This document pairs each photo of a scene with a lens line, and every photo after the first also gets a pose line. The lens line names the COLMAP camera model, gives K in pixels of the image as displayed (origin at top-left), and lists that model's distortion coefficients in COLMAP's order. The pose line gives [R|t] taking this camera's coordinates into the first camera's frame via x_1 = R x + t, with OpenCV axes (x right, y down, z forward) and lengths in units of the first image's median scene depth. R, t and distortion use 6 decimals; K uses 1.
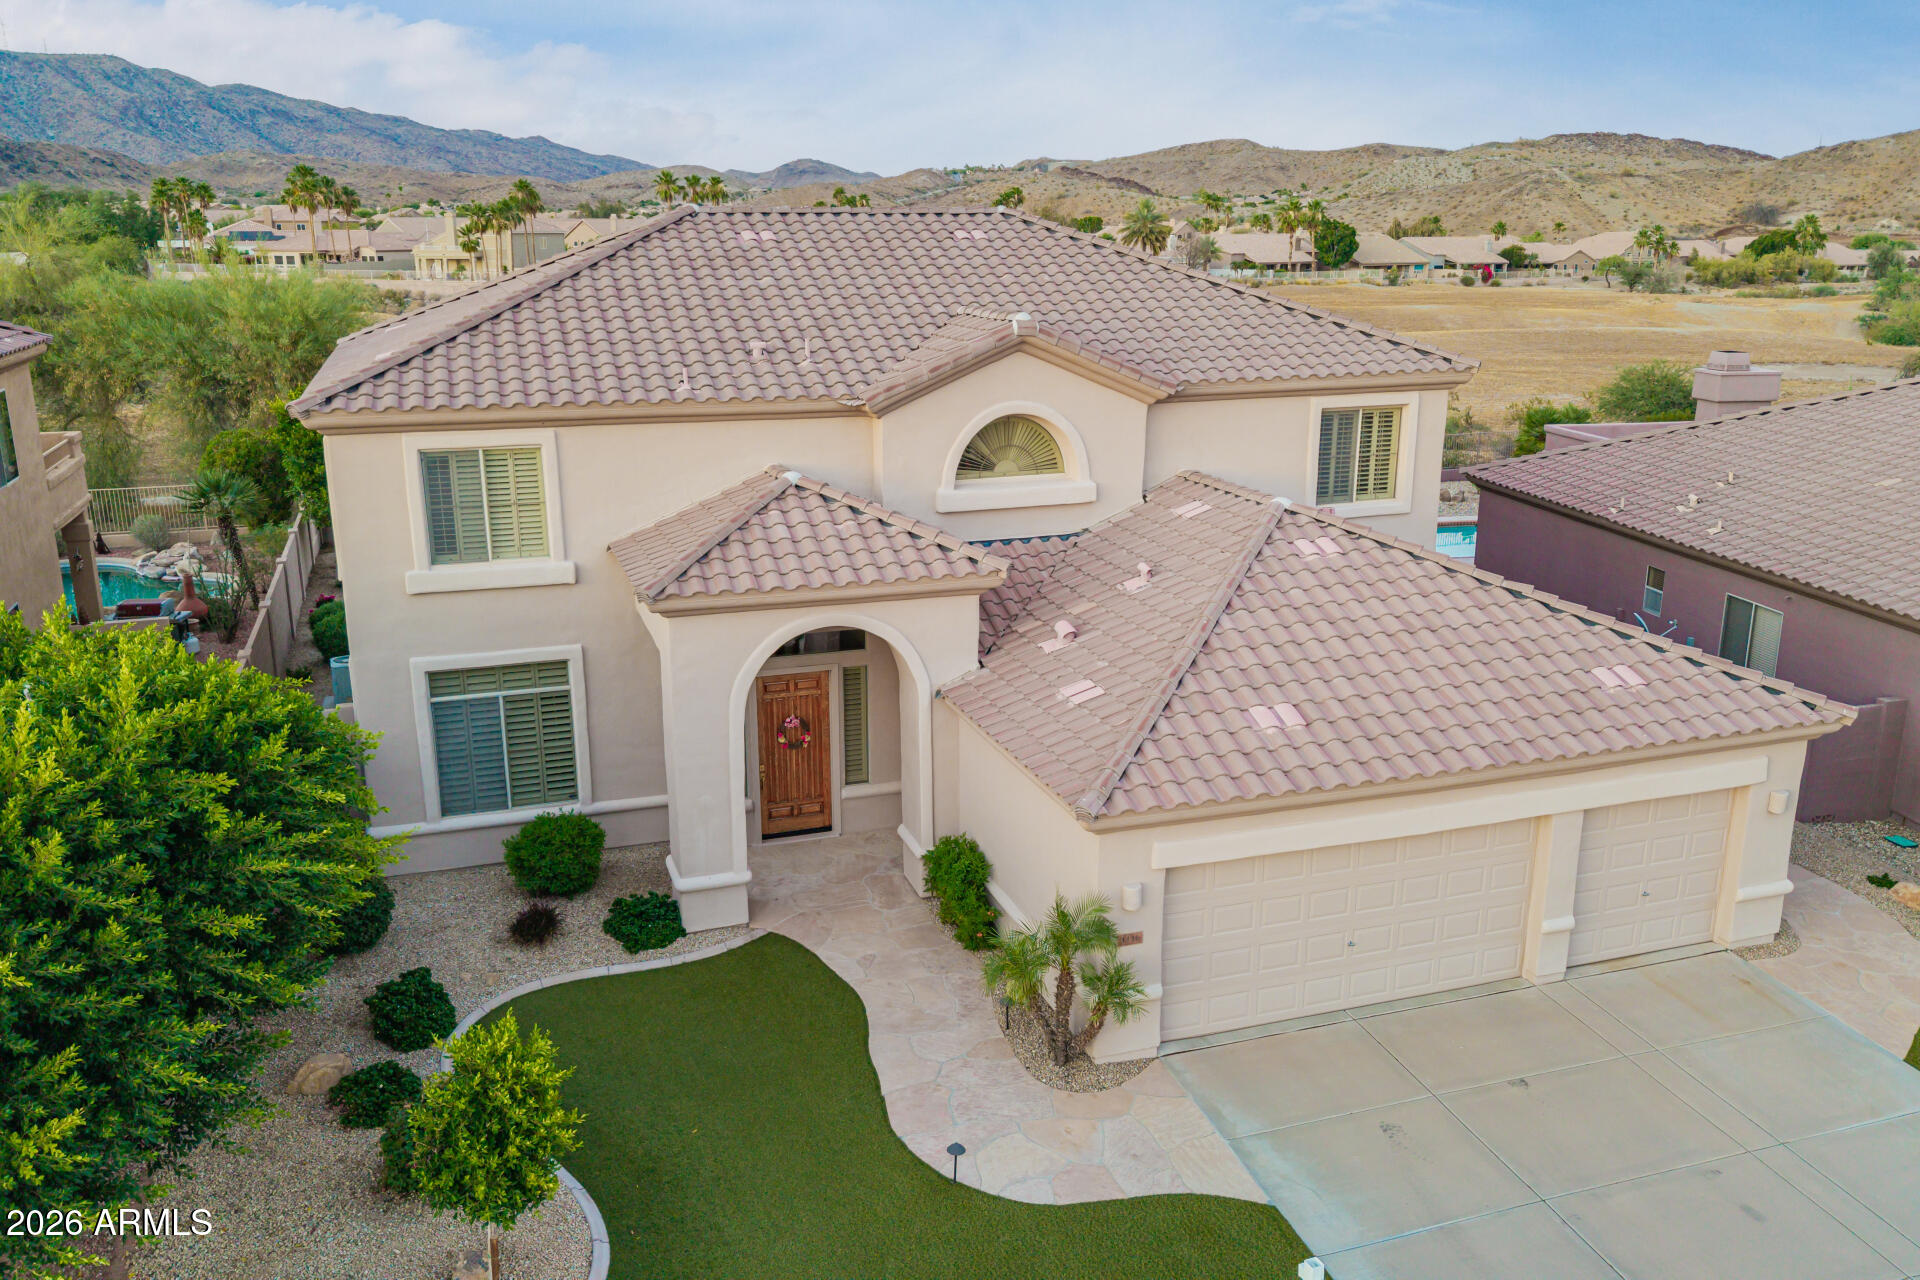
lens RADIAL K [[1514.0, 0, 960.0], [0, 1514.0, 640.0], [0, 0, 1]] dist [0.030925, -0.037593]
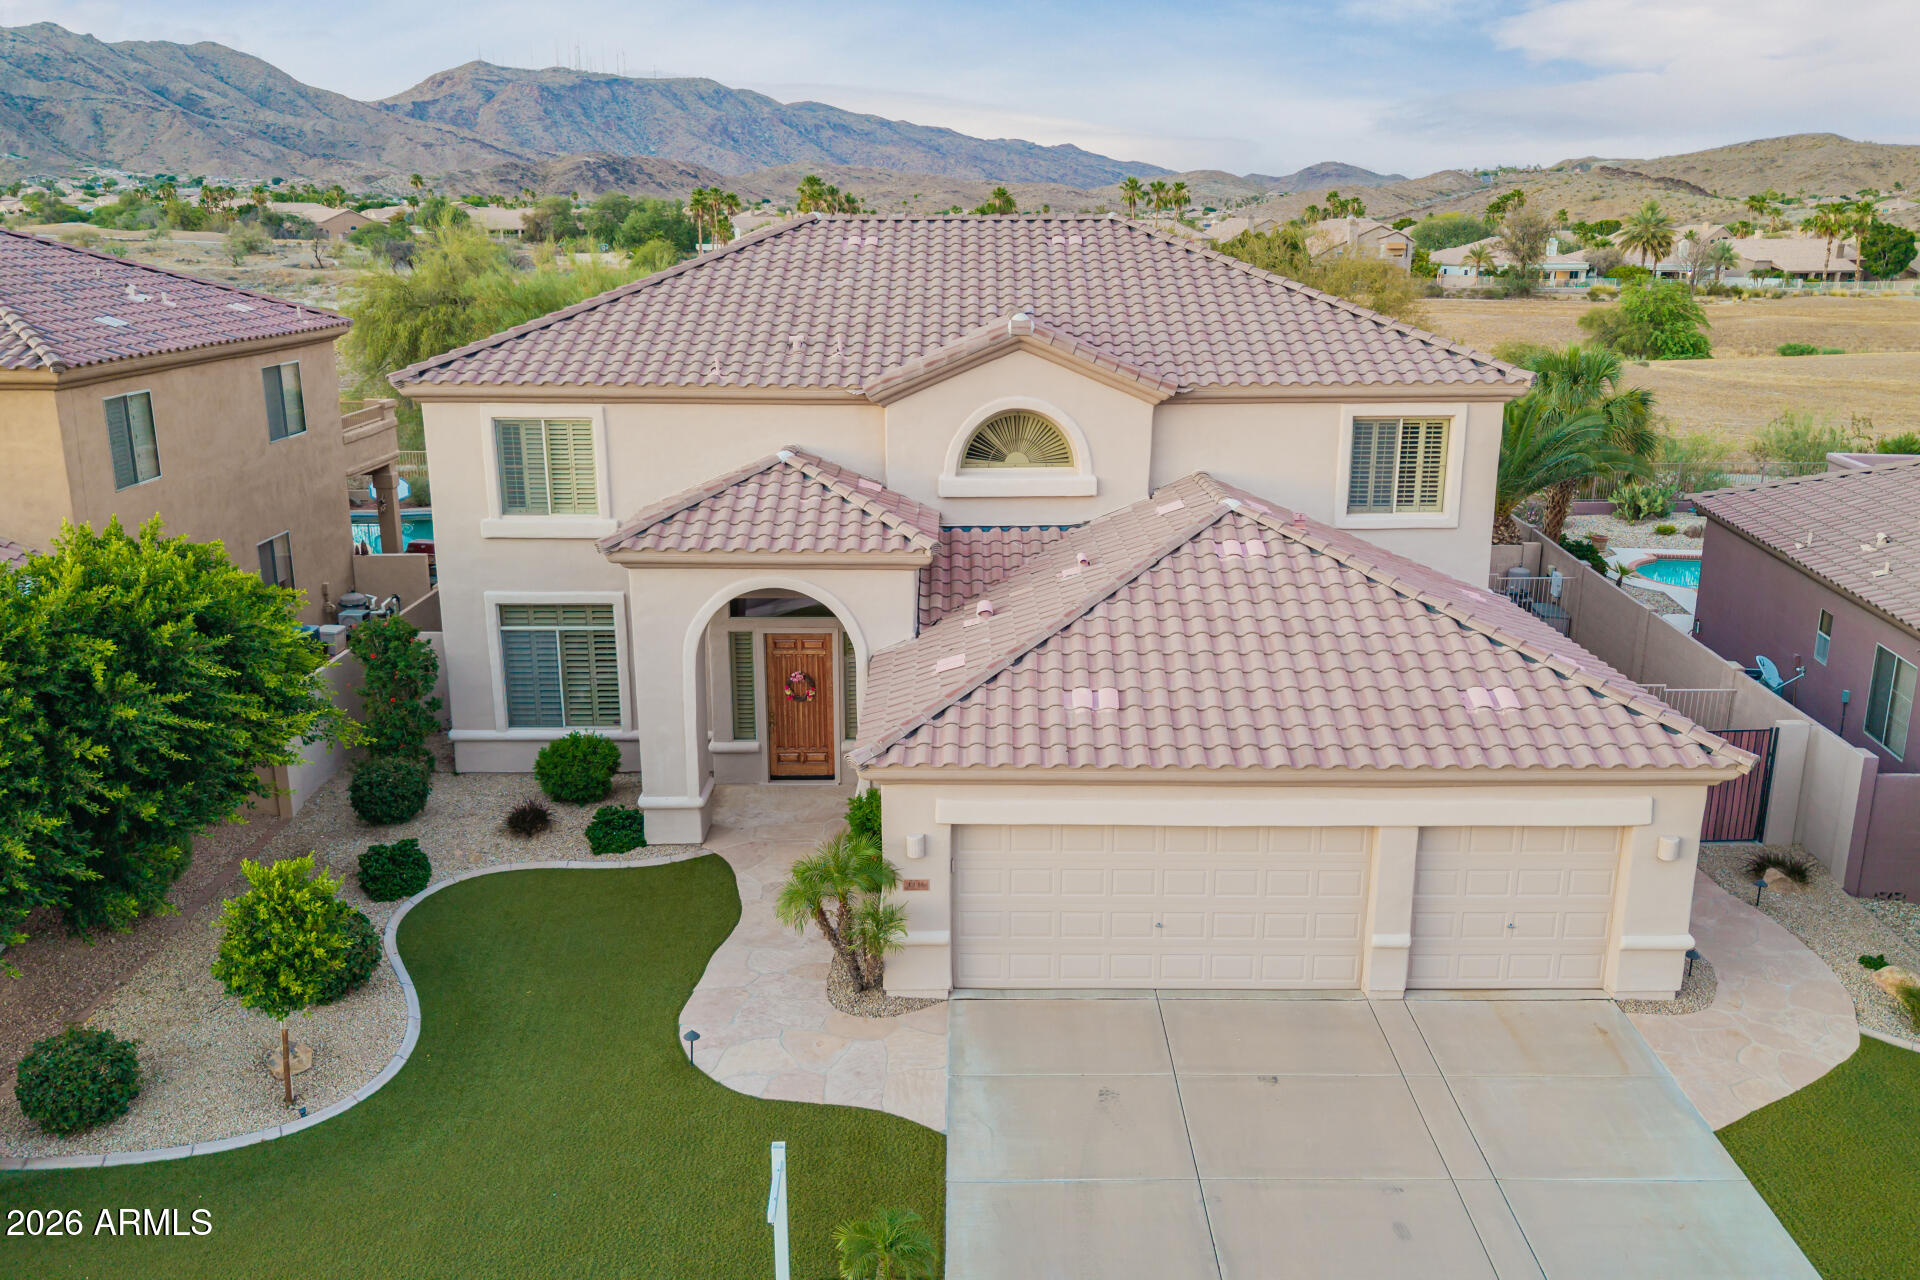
lens RADIAL K [[1514.0, 0, 960.0], [0, 1514.0, 640.0], [0, 0, 1]] dist [0.030925, -0.037593]
pose [[0.947614, 0.084600, -0.308011, 0.338331], [-0.085447, 0.996285, 0.010761, 0.004839], [0.307777, 0.016121, 0.951322, -0.022456]]
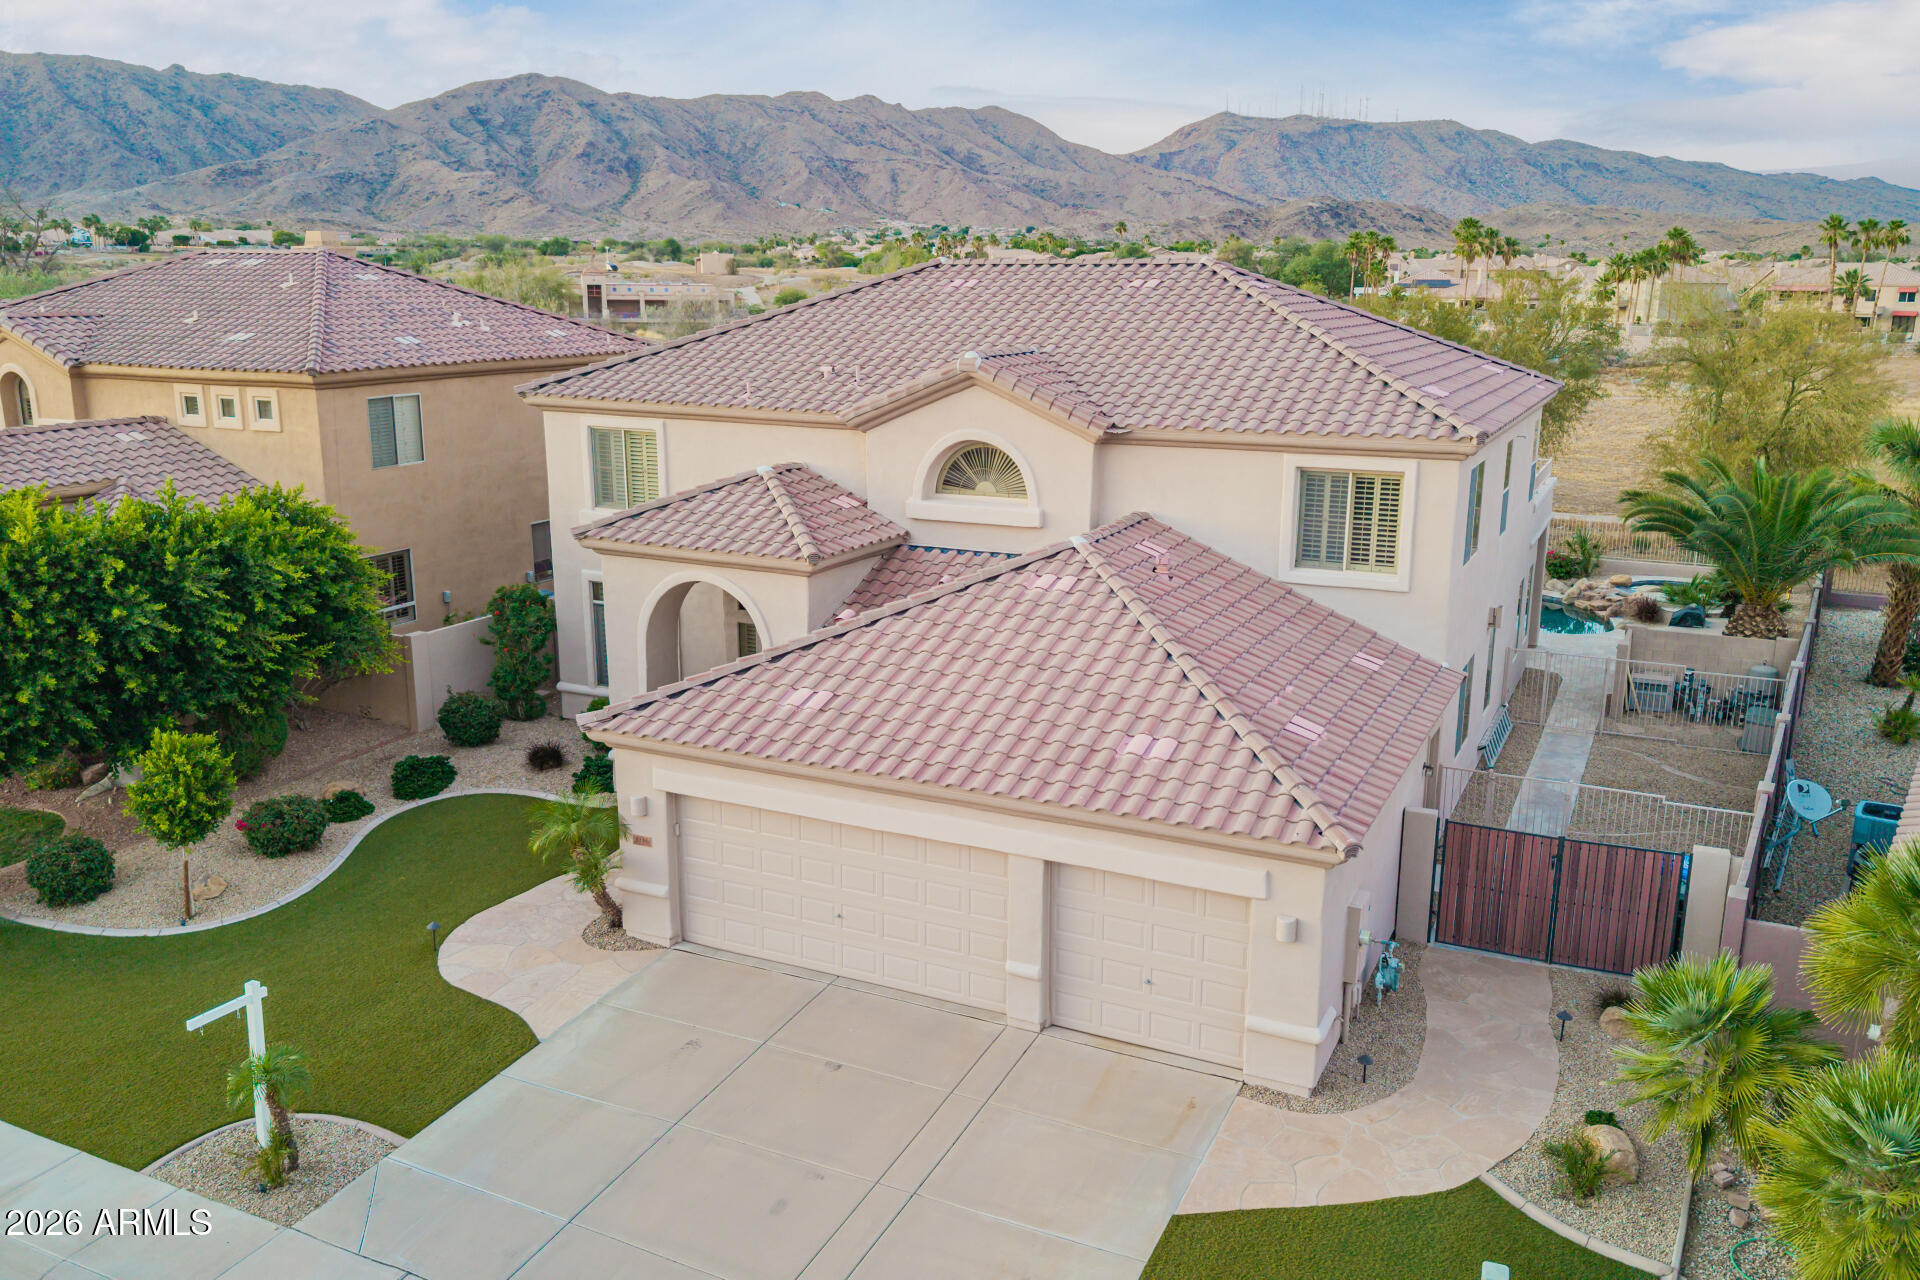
lens RADIAL K [[1514.0, 0, 960.0], [0, 1514.0, 640.0], [0, 0, 1]] dist [0.030925, -0.037593]
pose [[0.713112, 0.169827, -0.680169, 0.818662], [-0.190289, 0.980680, 0.045354, -0.051939], [0.674731, 0.097086, 0.731651, 0.179658]]
